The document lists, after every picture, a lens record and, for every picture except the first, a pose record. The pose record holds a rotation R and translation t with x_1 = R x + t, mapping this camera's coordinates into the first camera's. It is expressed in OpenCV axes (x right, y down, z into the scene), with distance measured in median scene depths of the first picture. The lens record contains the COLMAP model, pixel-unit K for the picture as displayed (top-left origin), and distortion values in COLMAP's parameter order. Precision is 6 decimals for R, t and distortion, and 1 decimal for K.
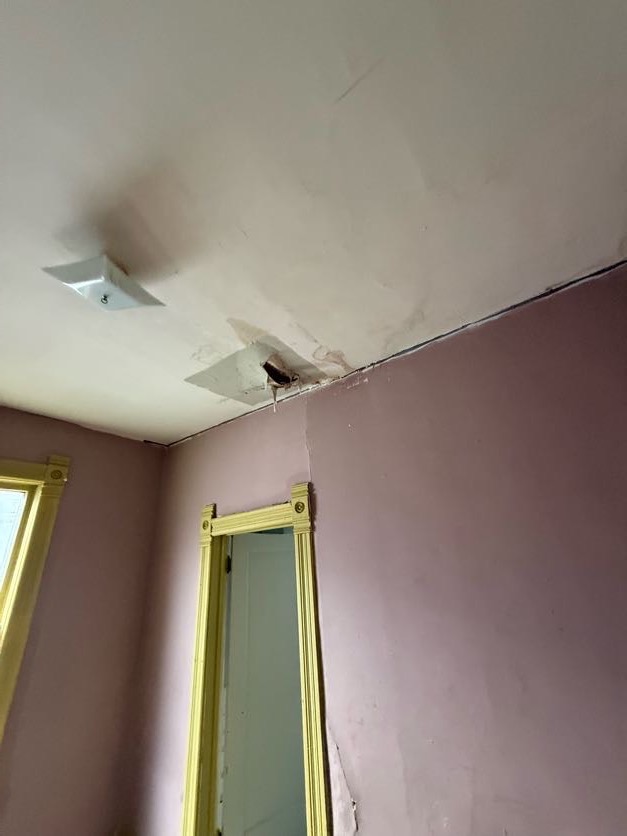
lens RADIAL K [[331.1, 0, 314.1], [0, 331.1, 417.0], [0, 0, 1]] dist [0.000175, 0.000005]
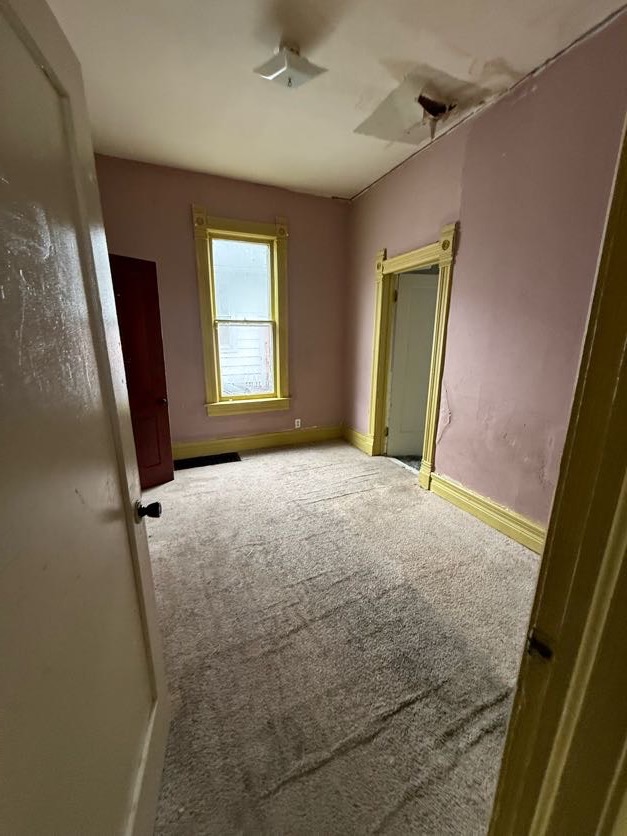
lens RADIAL K [[331.1, 0, 314.1], [0, 331.1, 417.0], [0, 0, 1]] dist [0.000175, 0.000005]
pose [[0.853068, 0.197436, -0.483005, 0.255235], [0.150418, 0.793311, 0.589942, -0.022260], [0.499649, -0.575914, 0.647051, -0.412428]]
